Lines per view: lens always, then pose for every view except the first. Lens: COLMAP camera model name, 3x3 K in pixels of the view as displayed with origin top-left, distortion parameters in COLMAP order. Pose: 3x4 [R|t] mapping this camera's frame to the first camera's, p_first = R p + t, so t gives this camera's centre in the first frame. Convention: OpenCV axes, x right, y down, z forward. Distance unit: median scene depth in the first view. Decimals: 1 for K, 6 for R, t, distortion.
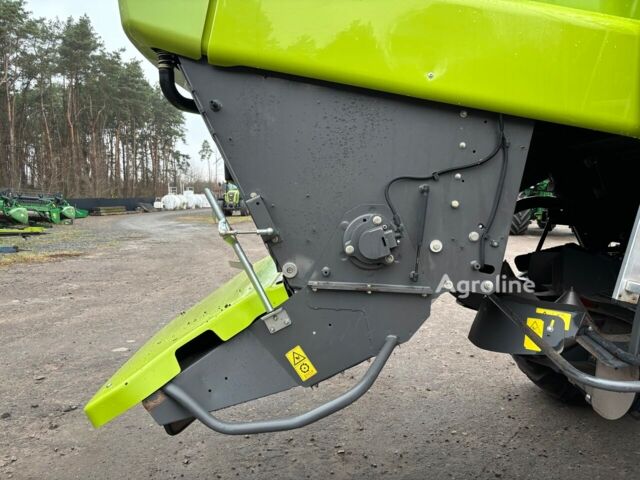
lens RADIAL K [[483.3, 0, 321.7], [0, 483.3, 242.7], [0, 0, 1]] dist [0.069464, -0.076755]
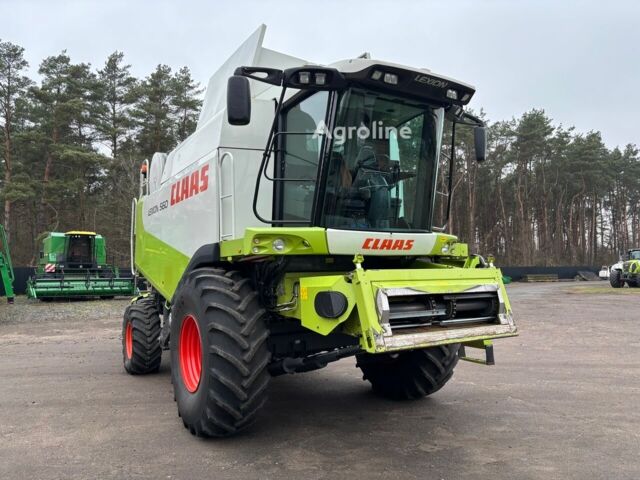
lens RADIAL K [[484.7, 0, 319.3], [0, 484.7, 245.1], [0, 0, 1]] dist [0.074319, -0.092983]
pose [[0.559048, -0.029185, -0.828621, 0.187558], [-0.078194, 0.993070, -0.087732, -0.003526], [0.825440, 0.113840, 0.552892, -0.024090]]
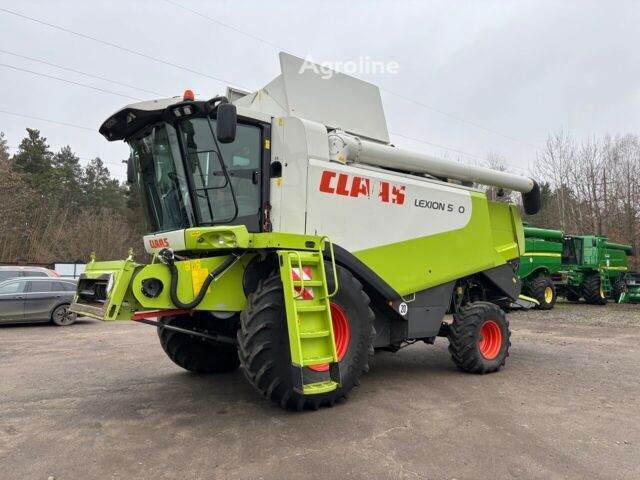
lens RADIAL K [[483.3, 0, 321.7], [0, 483.3, 242.7], [0, 0, 1]] dist [0.069464, -0.076755]
pose [[-0.760520, -0.036503, -0.648288, 0.166383], [-0.058323, 0.998223, 0.012213, -0.015939], [0.646690, 0.047098, -0.761297, 0.142327]]
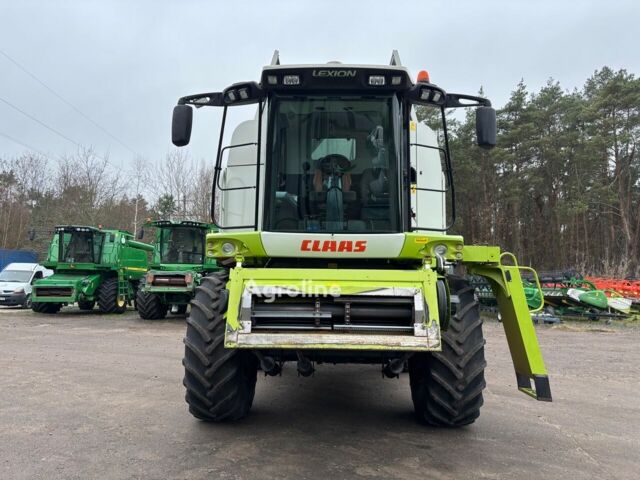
lens RADIAL K [[483.8, 0, 320.0], [0, 483.8, 240.0], [0, 0, 1]] dist [0.083297, -0.100338]
pose [[0.017484, -0.081685, -0.996505, 0.205766], [-0.109779, 0.990475, -0.083117, -0.006092], [0.993802, 0.110849, 0.008350, 0.031042]]
